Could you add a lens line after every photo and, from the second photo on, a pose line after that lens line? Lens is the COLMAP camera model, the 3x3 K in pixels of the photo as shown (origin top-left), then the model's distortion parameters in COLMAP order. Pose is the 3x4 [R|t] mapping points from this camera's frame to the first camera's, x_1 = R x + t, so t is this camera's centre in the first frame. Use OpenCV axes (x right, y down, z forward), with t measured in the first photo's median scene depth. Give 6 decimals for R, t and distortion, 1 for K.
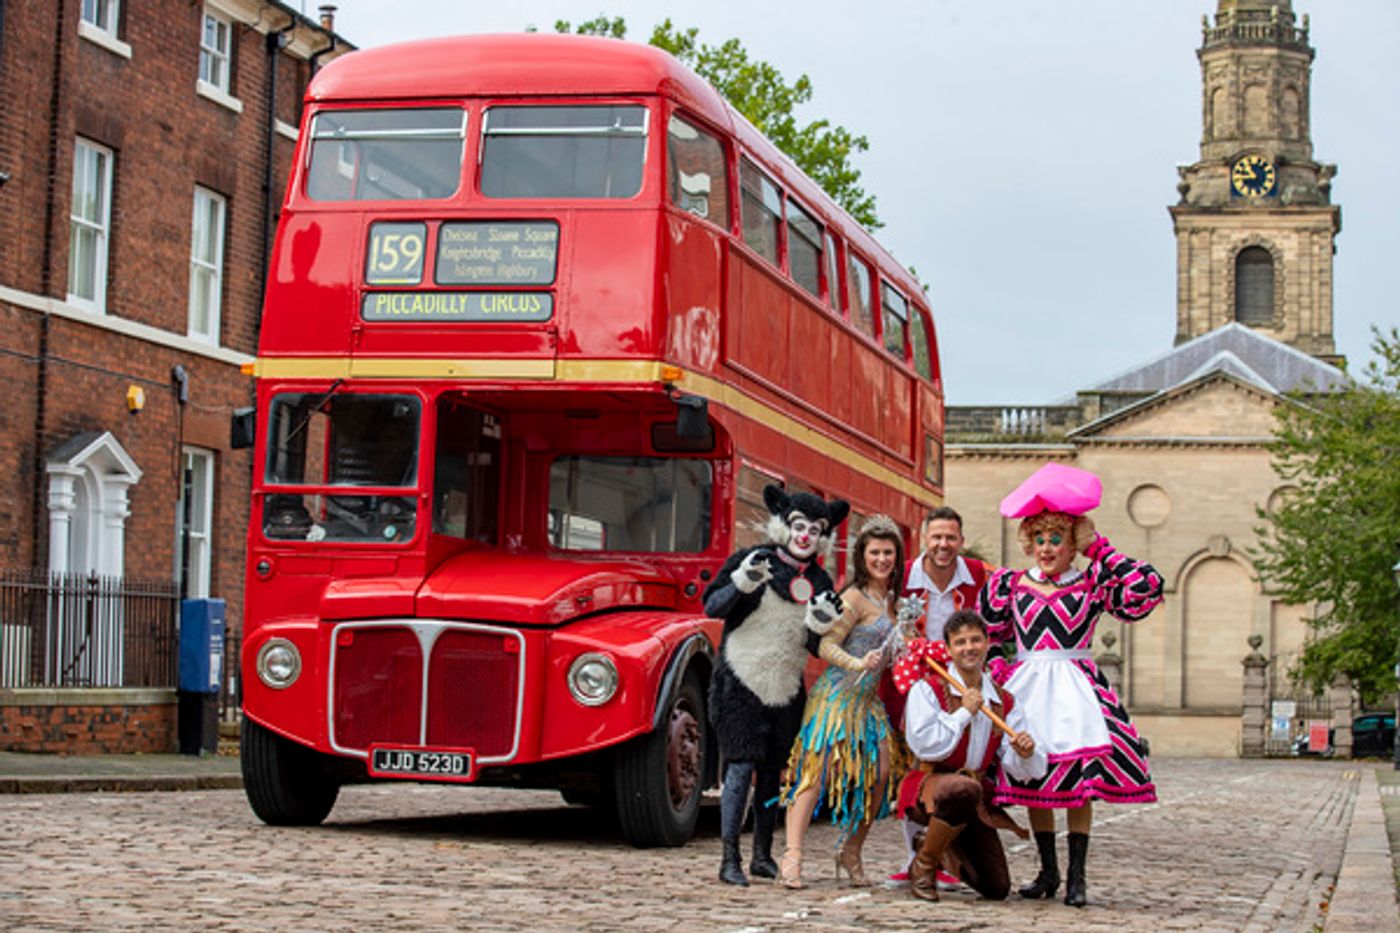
lens RADIAL K [[2854.8, 0, 700.0], [0, 2854.8, 466.5], [0, 0, 1]] dist [-0.288319, 0.107257]
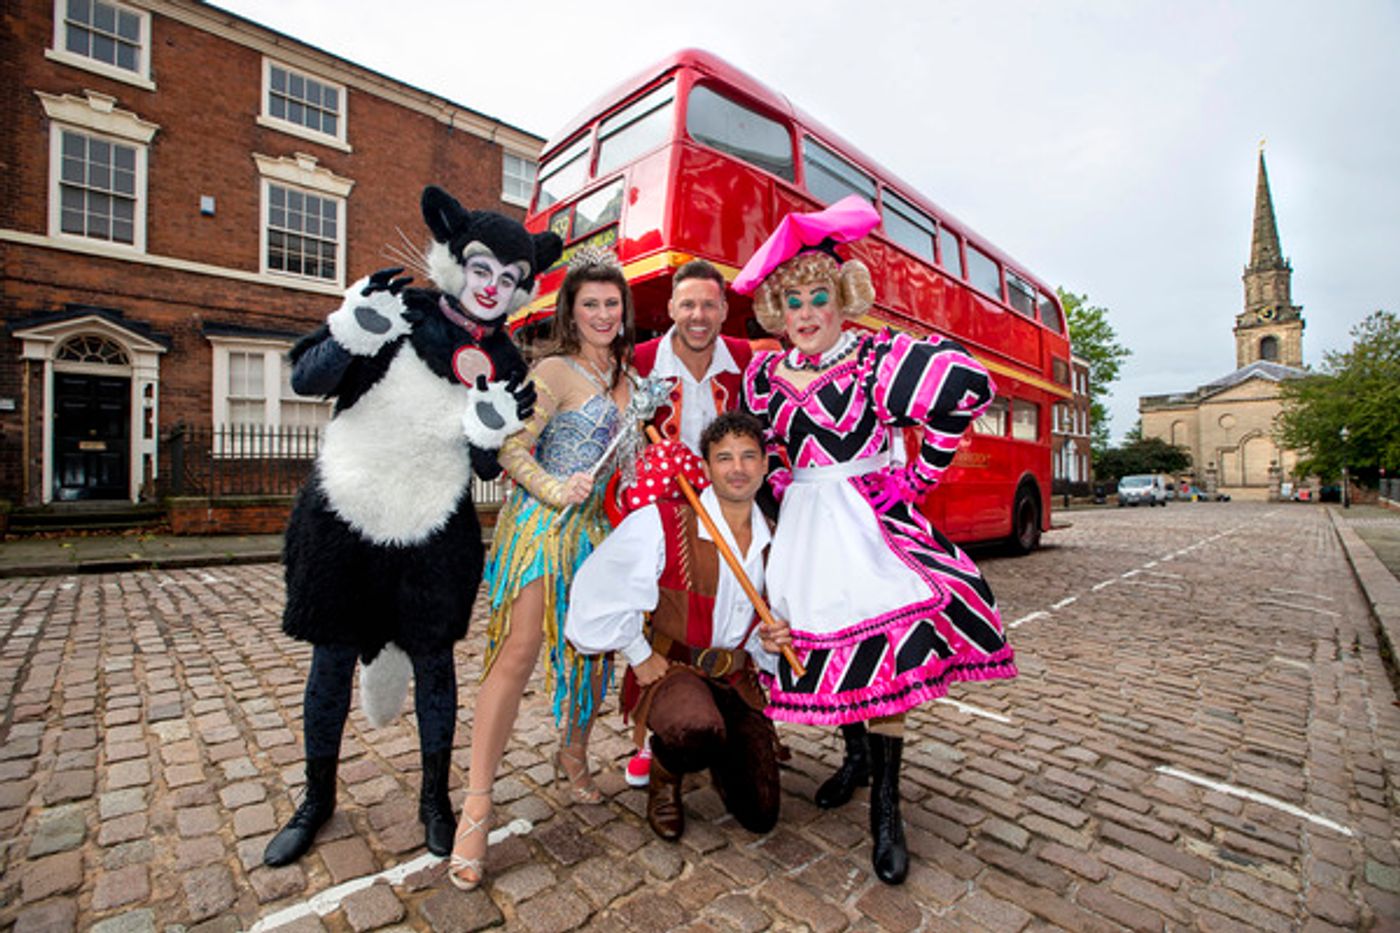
lens RADIAL K [[625.4, 0, 700.0], [0, 625.4, 466.5], [0, 0, 1]] dist [-0.024575, -0.000005]
pose [[0.847635, -0.036832, -0.529299, 0.134150], [0.061853, 0.997645, 0.029630, 0.049801], [0.526962, -0.057854, 0.847918, 0.698361]]
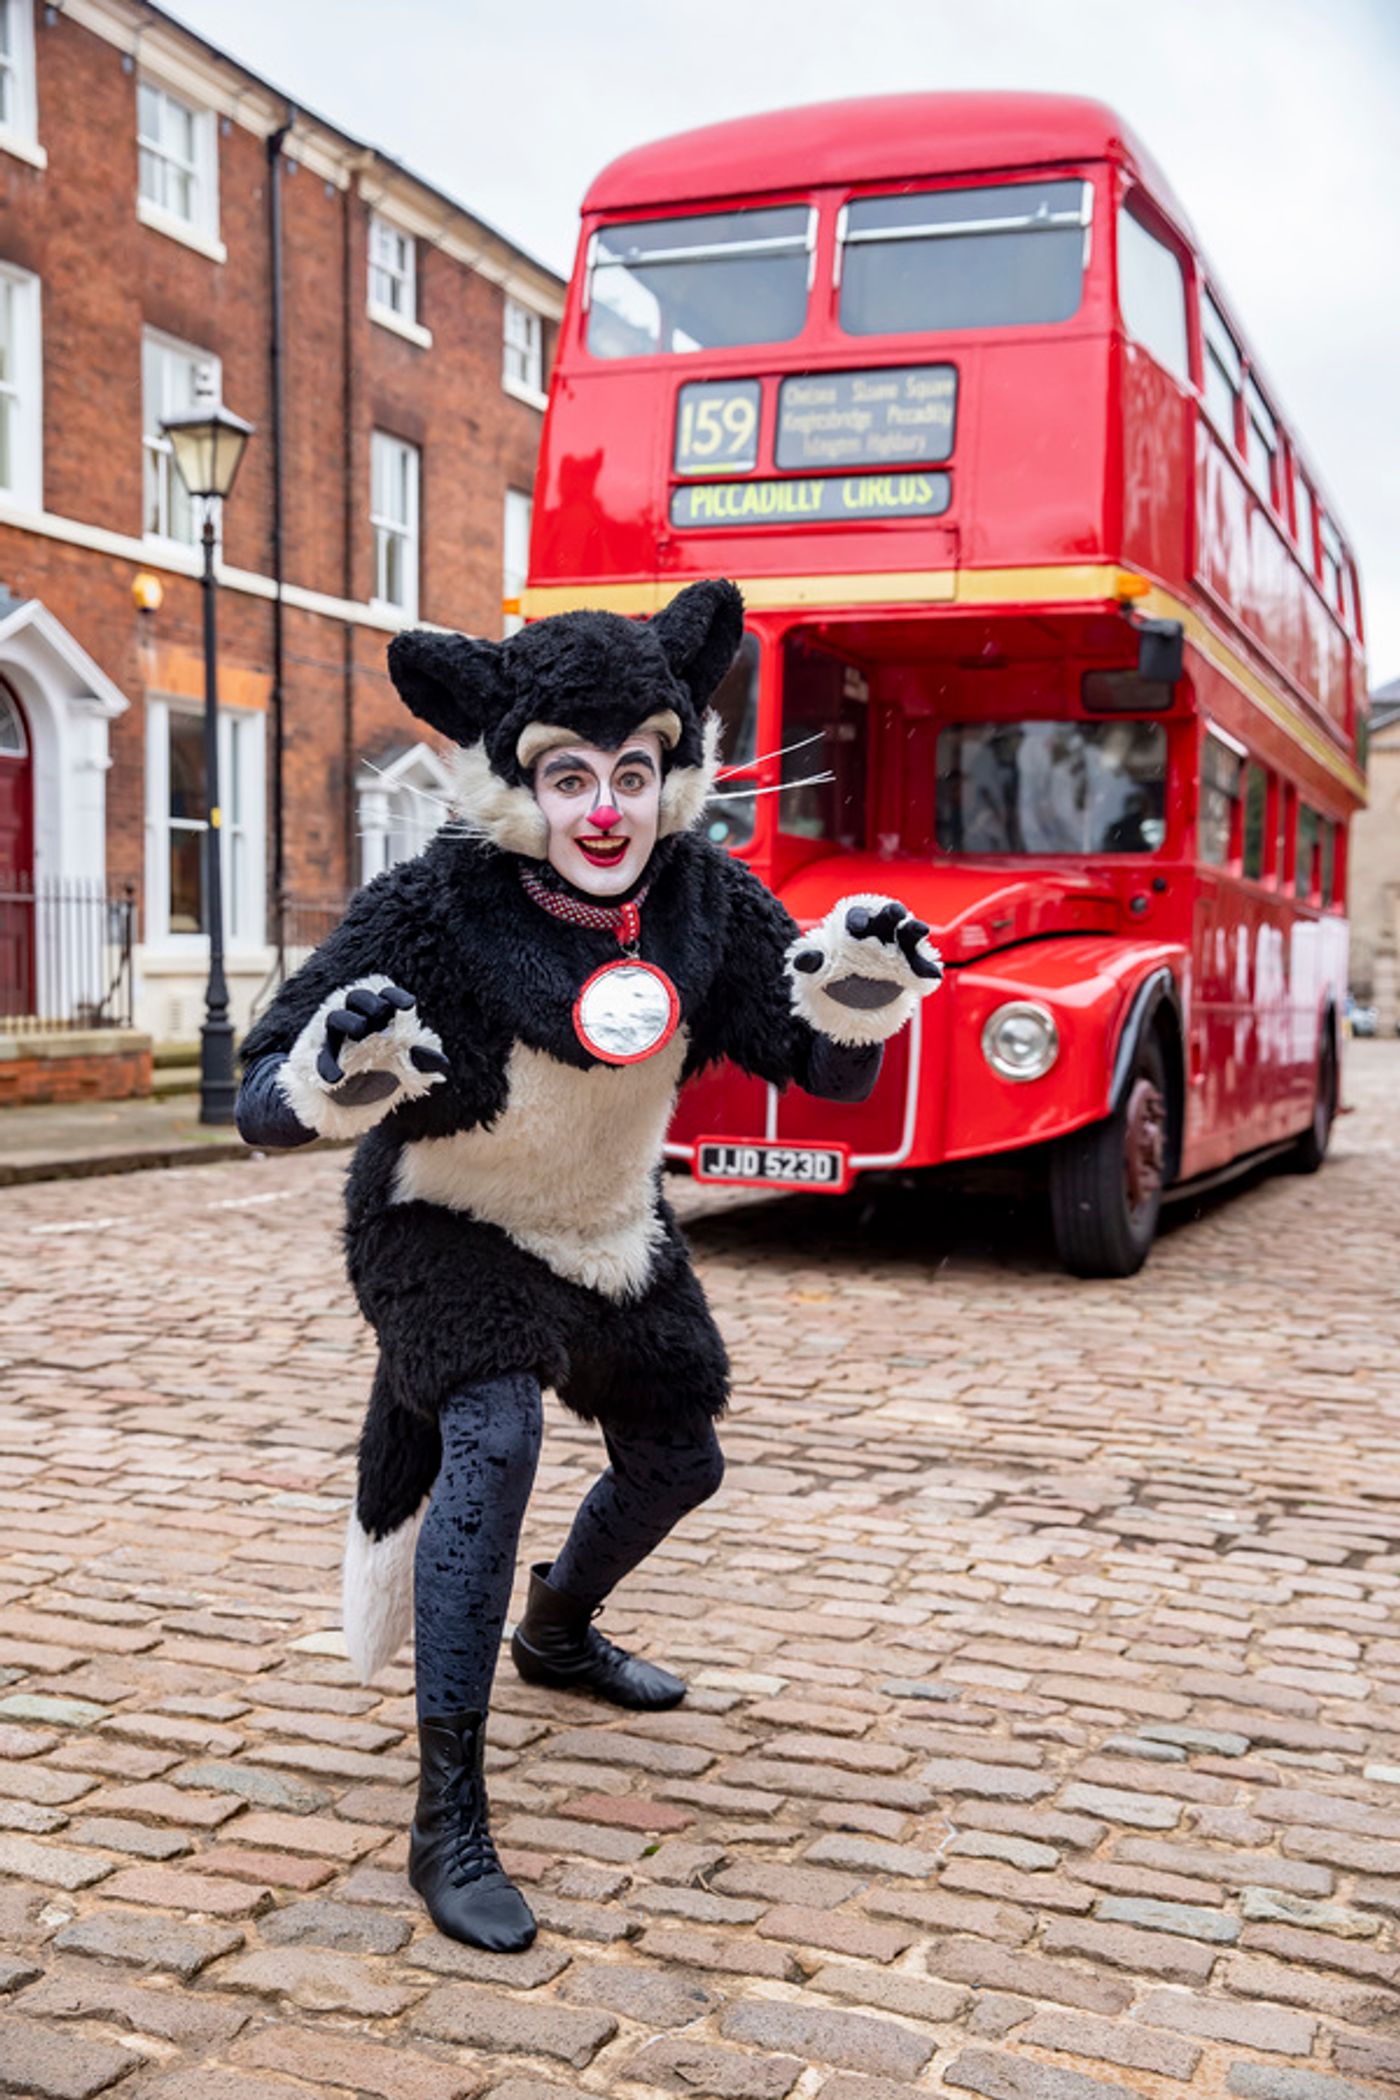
lens RADIAL K [[2357.7, 0, 705.7], [0, 2357.7, 1012.4], [0, 0, 1]] dist [0.130309, 0.000819]
pose [[0.993355, -0.012336, -0.114425, -0.043093], [0.022967, 0.995488, 0.092065, 0.012602], [0.112773, -0.094081, 0.989157, 0.393074]]
